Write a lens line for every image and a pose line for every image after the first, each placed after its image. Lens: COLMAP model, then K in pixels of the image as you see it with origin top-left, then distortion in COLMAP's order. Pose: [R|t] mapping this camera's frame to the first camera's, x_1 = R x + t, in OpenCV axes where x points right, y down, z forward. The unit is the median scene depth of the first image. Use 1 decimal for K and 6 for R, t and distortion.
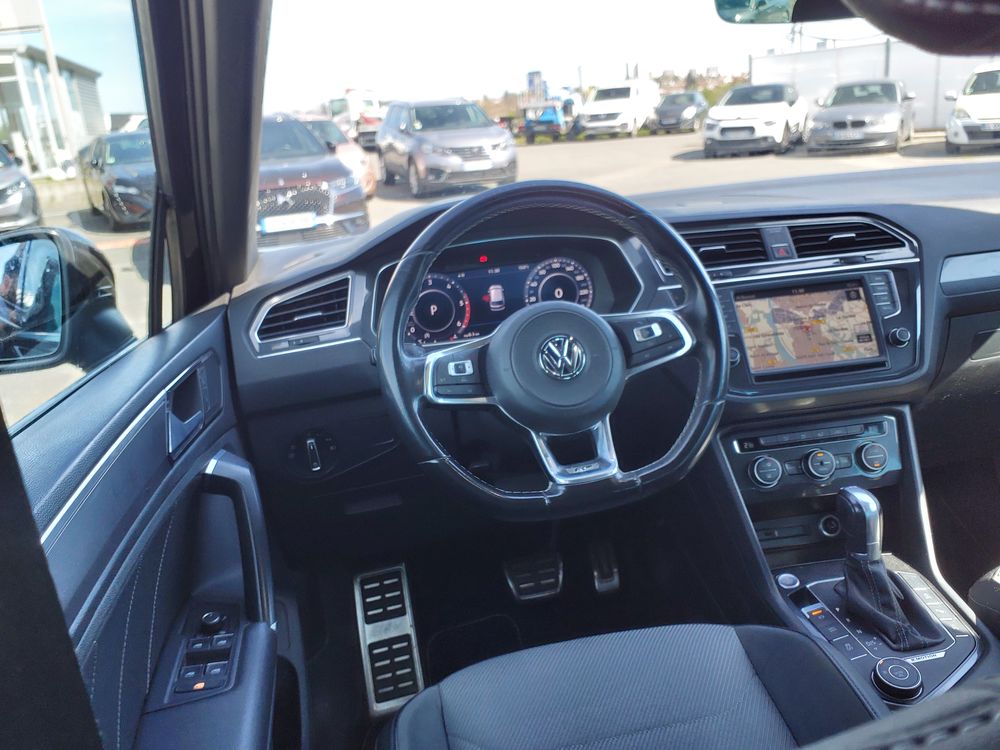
lens RADIAL K [[817.9, 0, 490.9], [0, 817.9, 376.7], [0, 0, 1]] dist [0.021819, -0.047658]
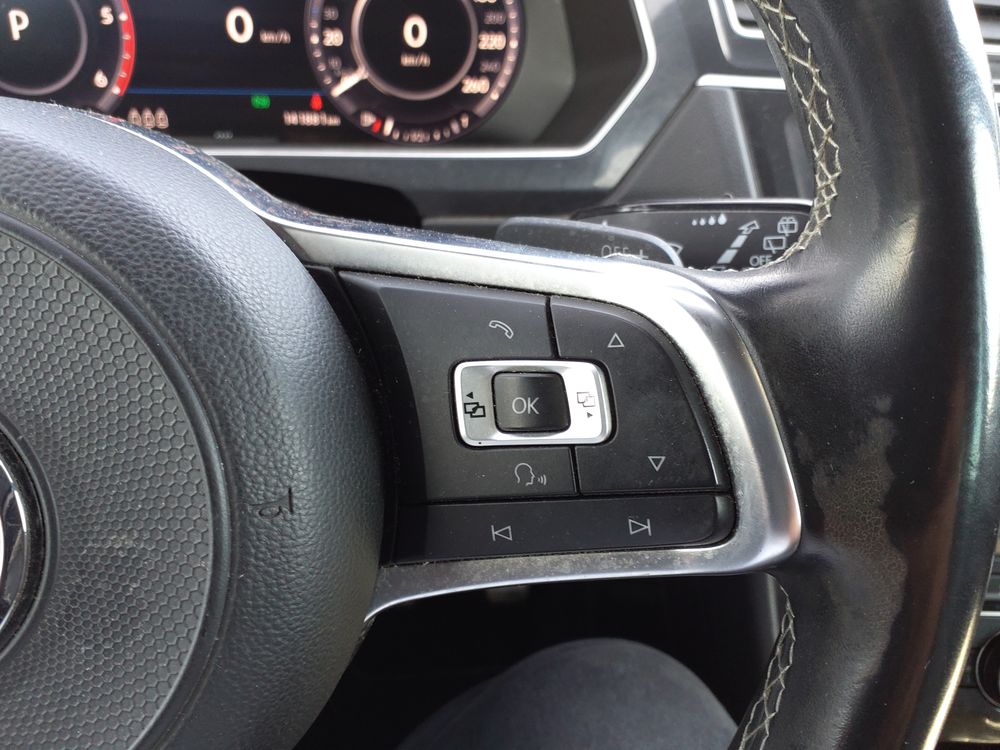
lens RADIAL K [[817.9, 0, 501.2], [0, 817.9, 375.7], [0, 0, 1]] dist [0.021819, -0.047658]
pose [[0.986046, 0.166004, 0.012526, 0.139986], [-0.161359, 0.934516, 0.317244, -0.084519], [0.040958, -0.314839, 0.948261, 0.648795]]
